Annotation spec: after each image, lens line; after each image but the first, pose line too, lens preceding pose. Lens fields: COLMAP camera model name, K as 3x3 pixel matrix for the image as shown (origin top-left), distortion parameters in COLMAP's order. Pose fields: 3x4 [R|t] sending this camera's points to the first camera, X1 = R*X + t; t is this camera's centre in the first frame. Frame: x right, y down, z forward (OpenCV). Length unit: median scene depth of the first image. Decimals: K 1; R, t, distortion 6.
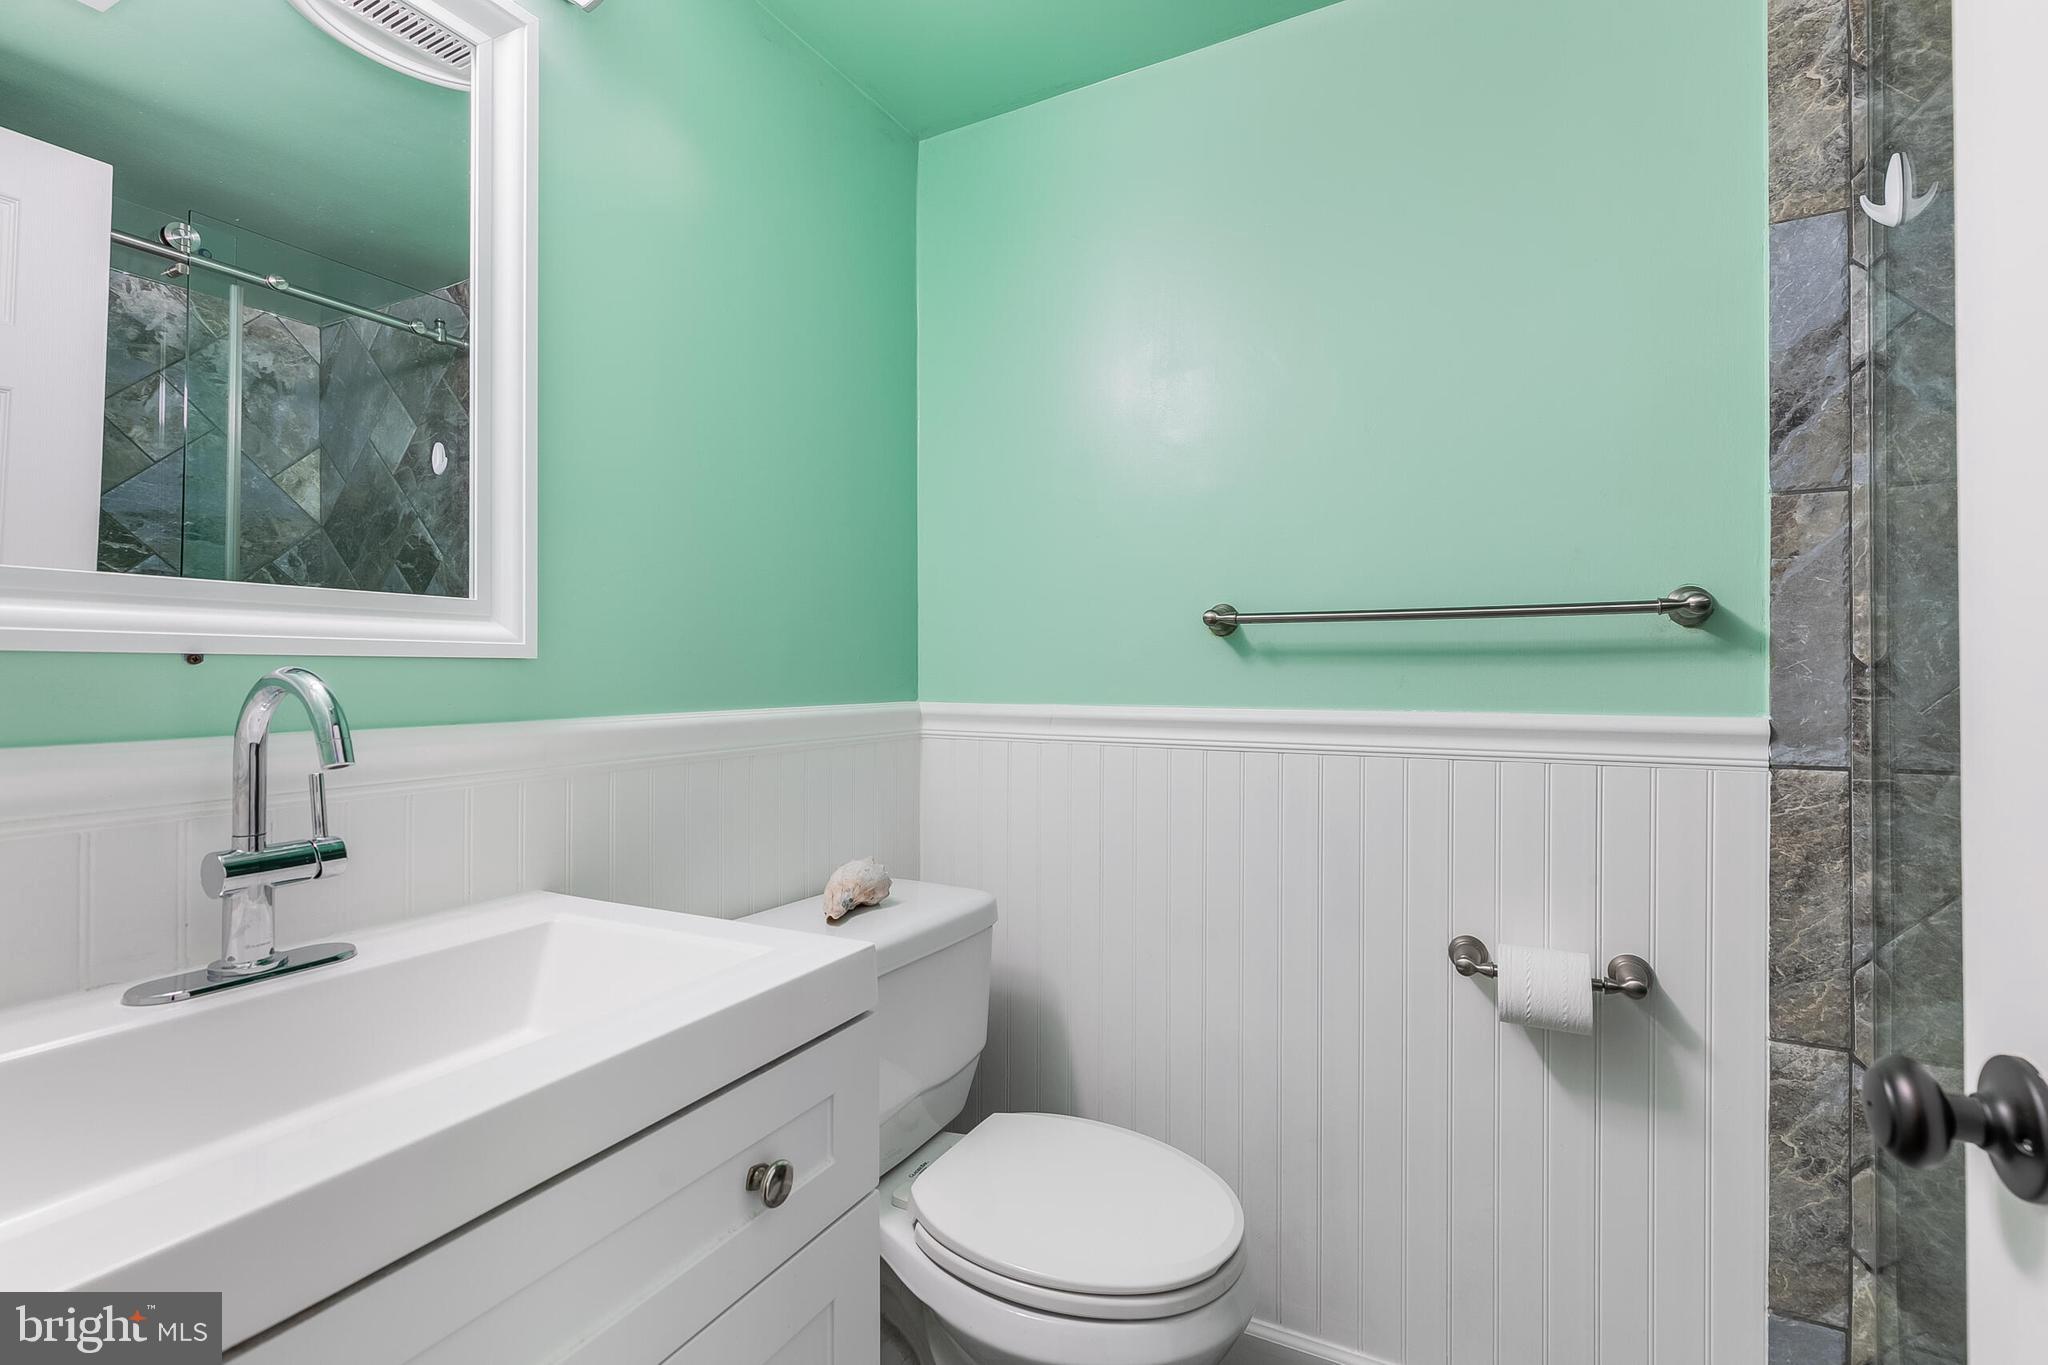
lens RADIAL K [[929.5, 0, 1023.5], [0, 929.5, 672.8], [0, 0, 1]] dist [0.009852, -0.001119]
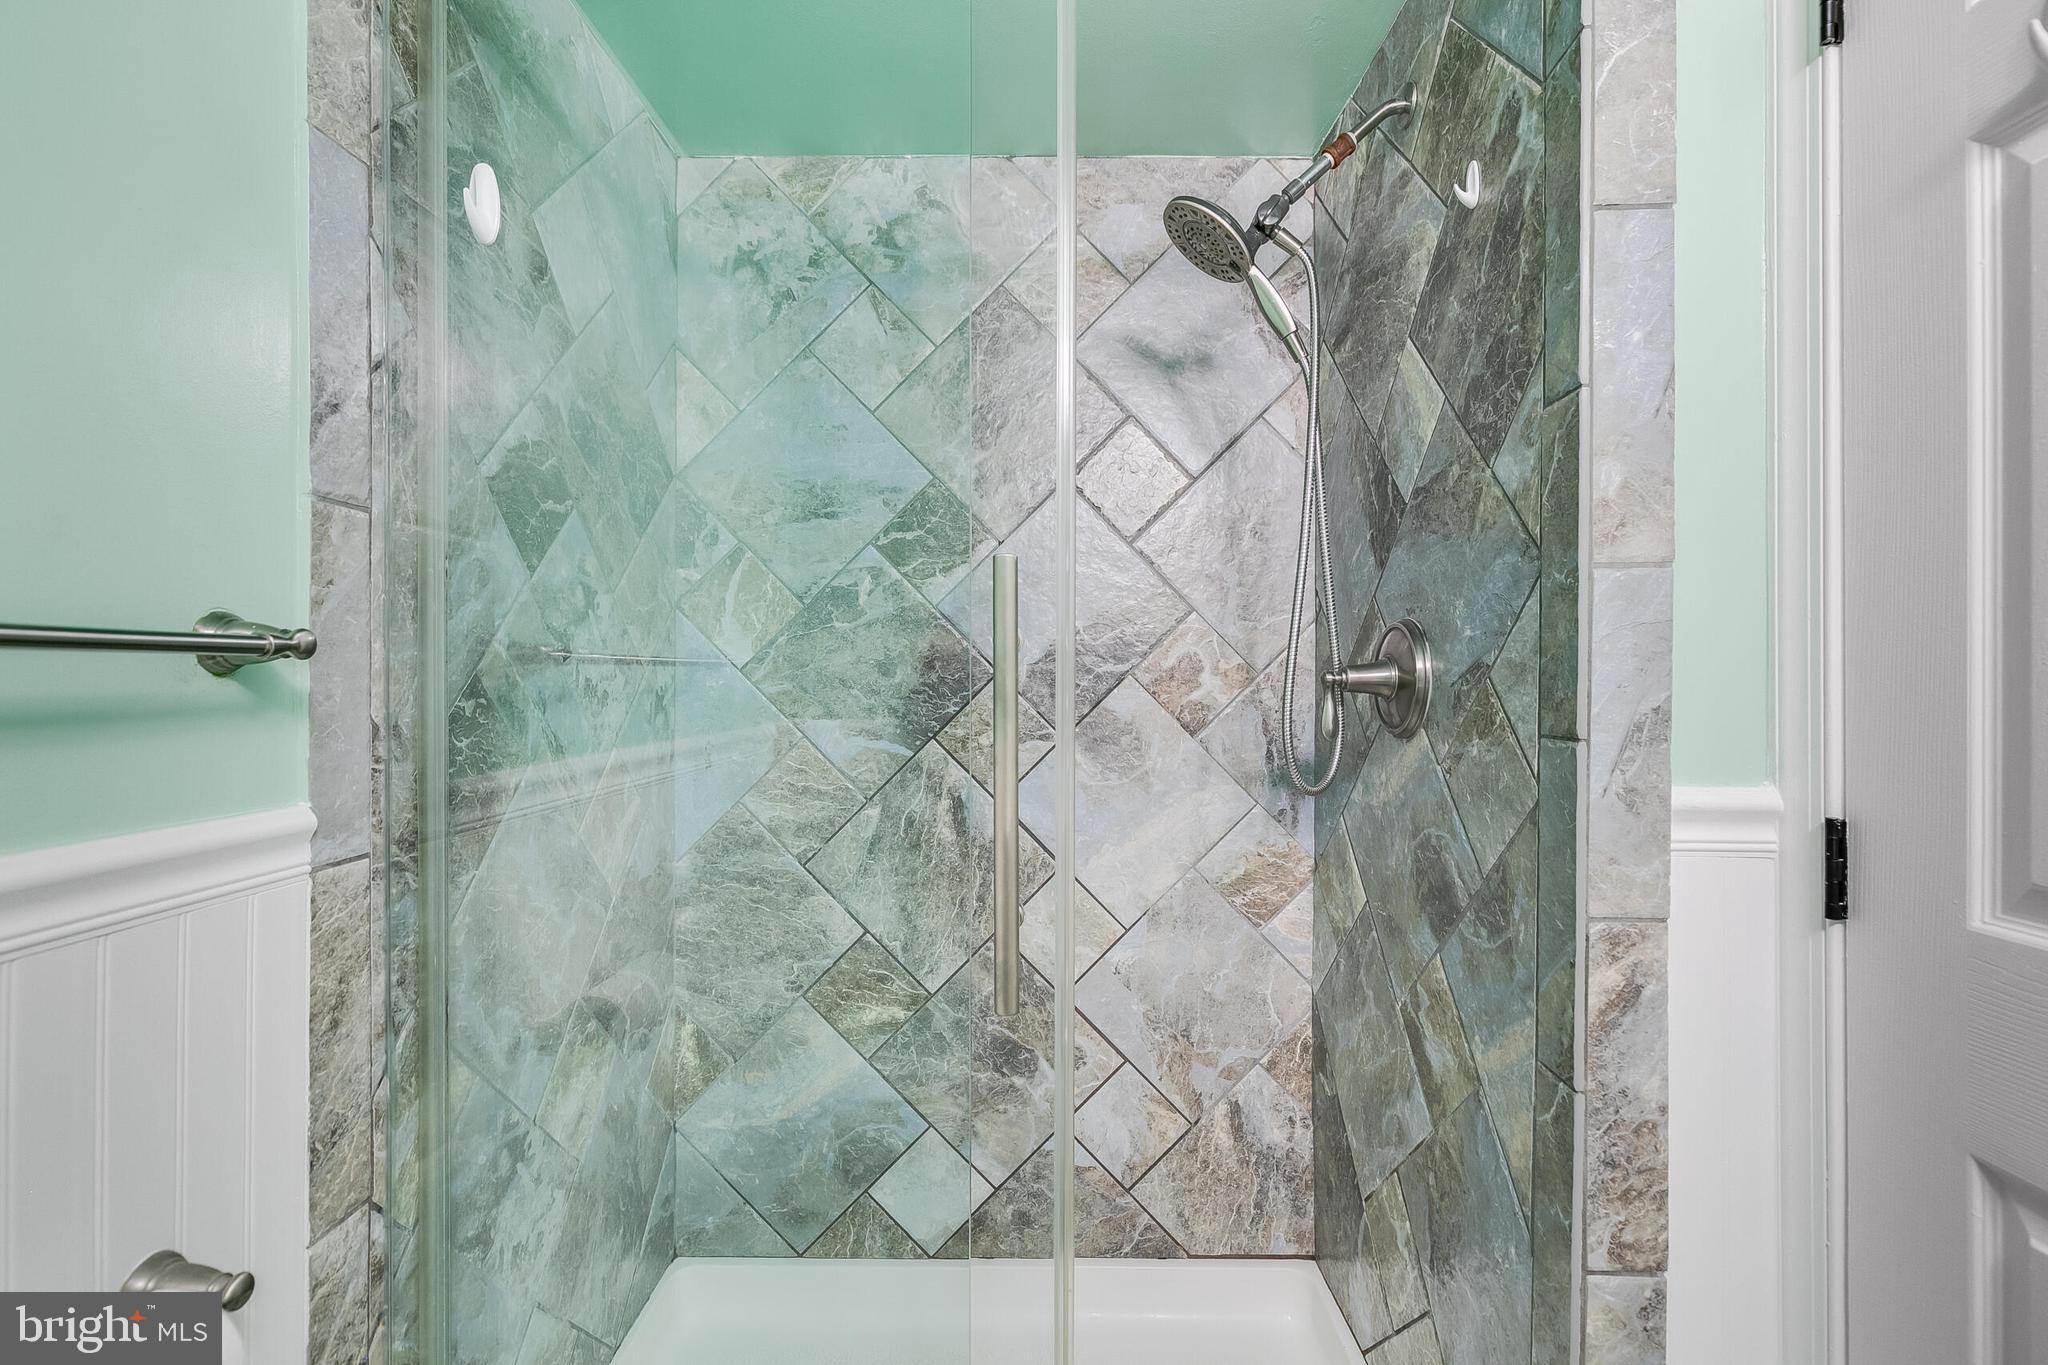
lens RADIAL K [[929.5, 0, 1023.7], [0, 929.5, 680.9], [0, 0, 1]] dist [0.009852, -0.001119]
pose [[-0.453085, -0.005635, 0.891450, -0.101720], [-0.001805, 0.999984, 0.005404, -0.053464], [-0.891466, 0.000839, -0.453088, 0.846759]]
